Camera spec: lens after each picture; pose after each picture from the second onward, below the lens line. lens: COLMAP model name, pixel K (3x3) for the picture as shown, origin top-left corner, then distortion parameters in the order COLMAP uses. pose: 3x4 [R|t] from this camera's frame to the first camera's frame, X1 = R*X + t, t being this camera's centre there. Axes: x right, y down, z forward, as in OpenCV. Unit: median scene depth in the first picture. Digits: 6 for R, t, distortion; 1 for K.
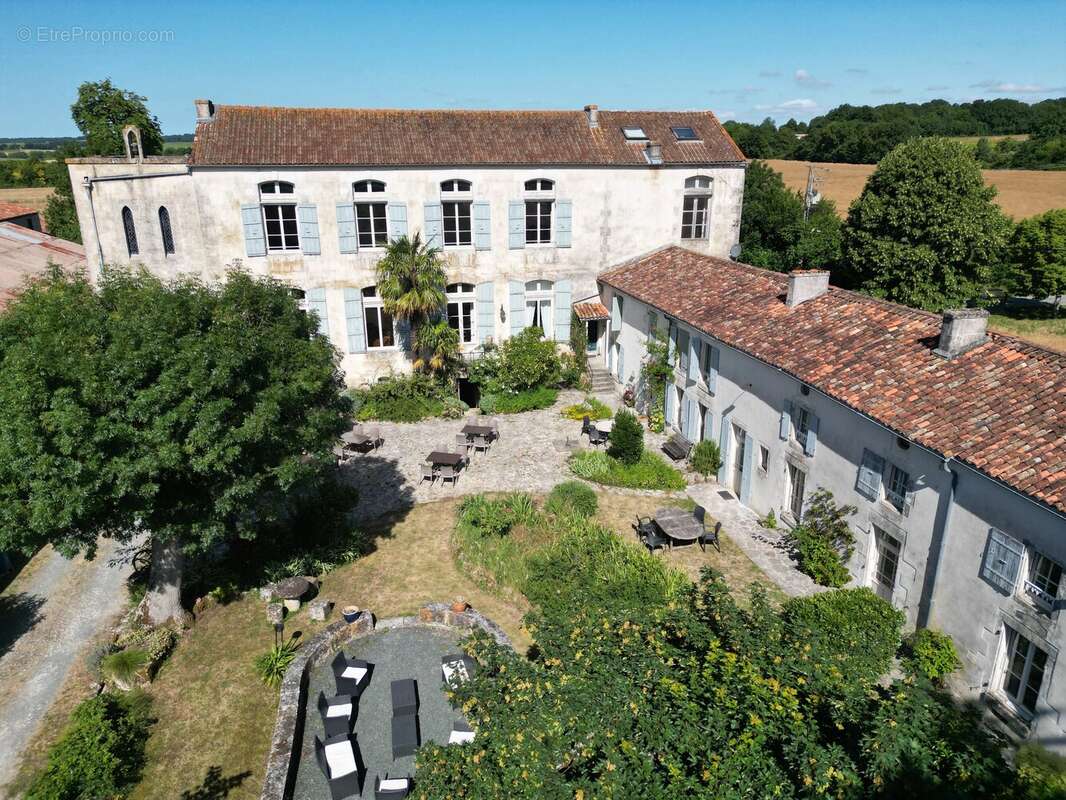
lens RADIAL K [[738.9, 0, 534.3], [0, 738.9, 402.3], [0, 0, 1]] dist [0.067225, -0.060051]
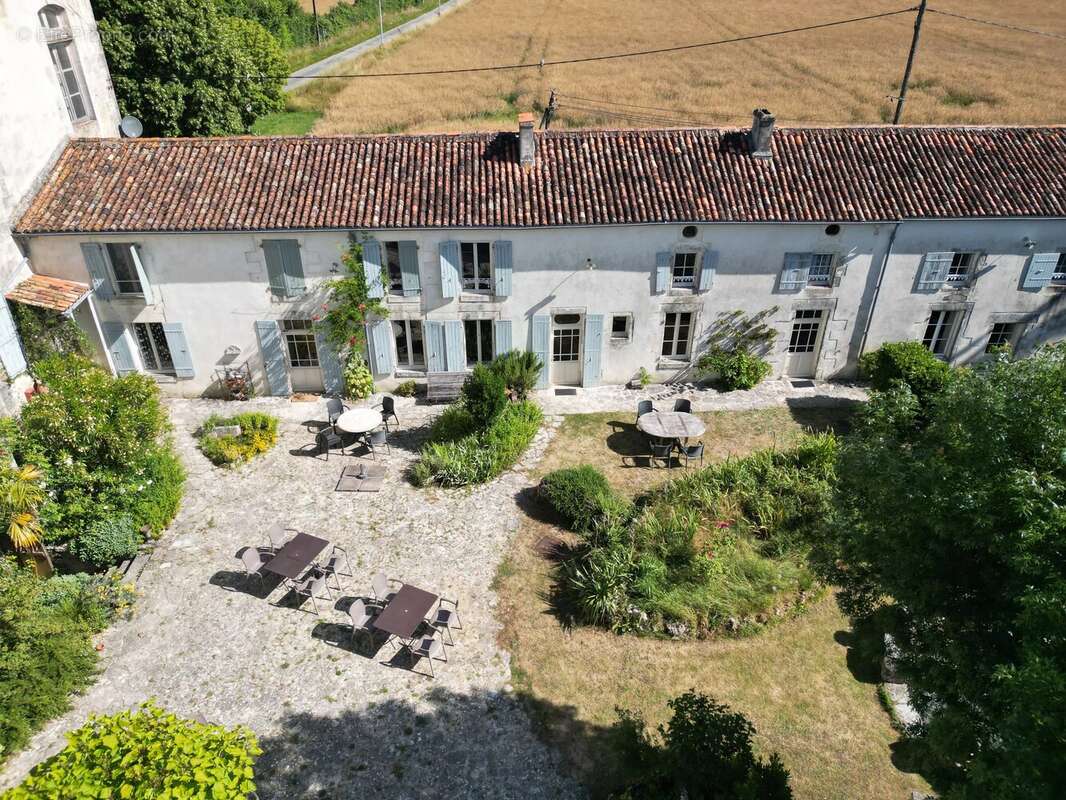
lens RADIAL K [[738.9, 0, 534.2], [0, 738.9, 400.6], [0, 0, 1]] dist [0.067225, -0.060051]
pose [[0.179384, -0.505899, 0.843734, -0.405733], [0.315199, 0.841990, 0.437839, -0.215050], [-0.931918, 0.187403, 0.310498, 0.618813]]
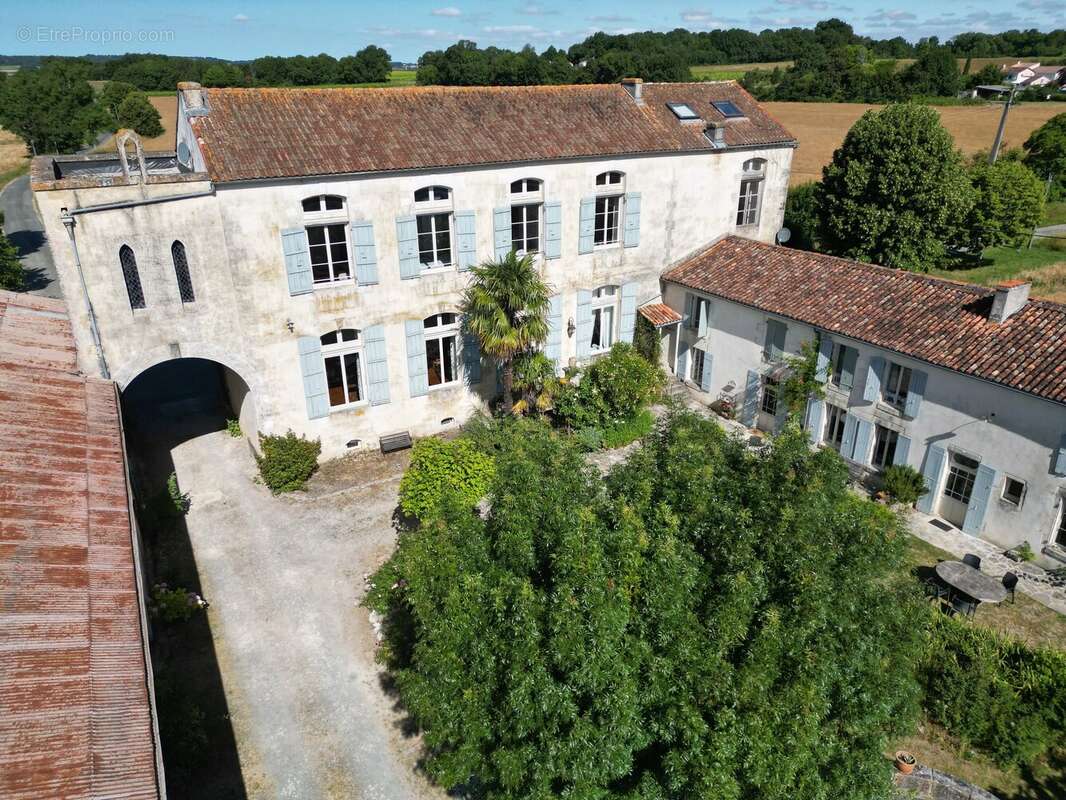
lens RADIAL K [[738.9, 0, 534.0], [0, 738.9, 401.9], [0, 0, 1]] dist [0.067225, -0.060051]
pose [[0.951848, -0.127071, 0.278995, -0.391792], [0.102492, 0.989588, 0.101046, -0.146014], [-0.288930, -0.067586, 0.954962, 0.200230]]
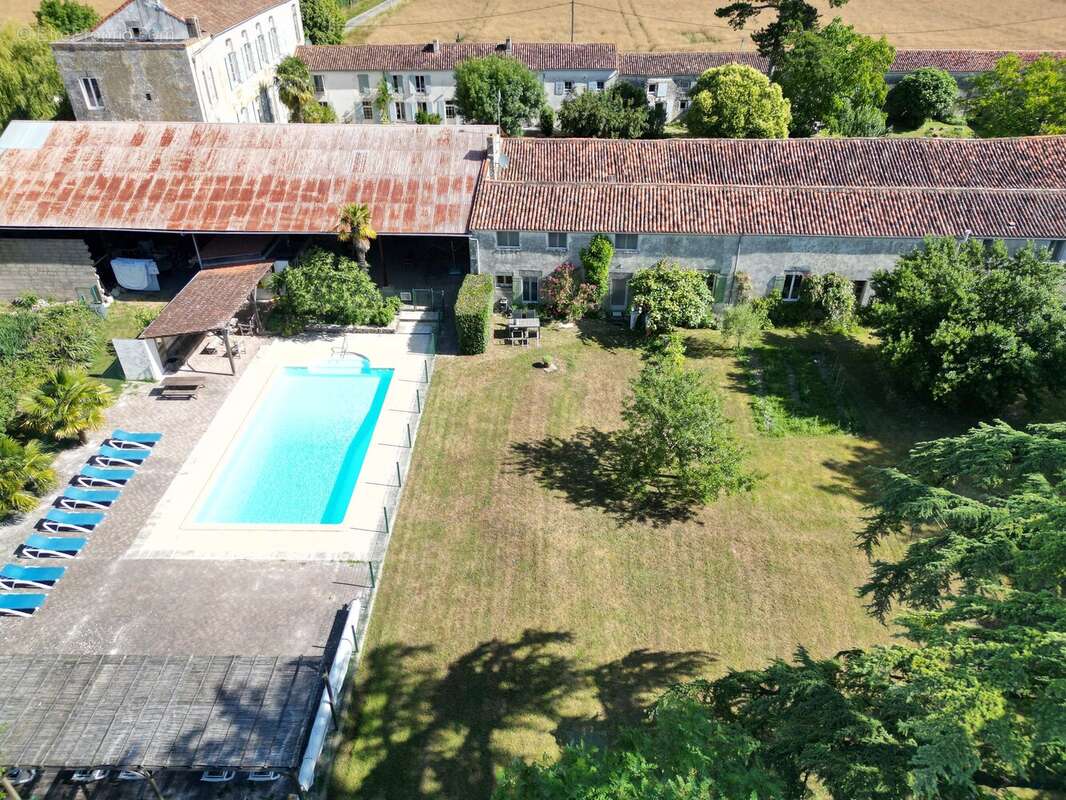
lens RADIAL K [[738.9, 0, 537.9], [0, 738.9, 397.6], [0, 0, 1]] dist [0.067225, -0.060051]
pose [[0.189950, -0.544748, 0.816804, -2.055232], [0.317996, 0.821240, 0.473755, -0.218675], [-0.928869, 0.169751, 0.329222, -0.049459]]
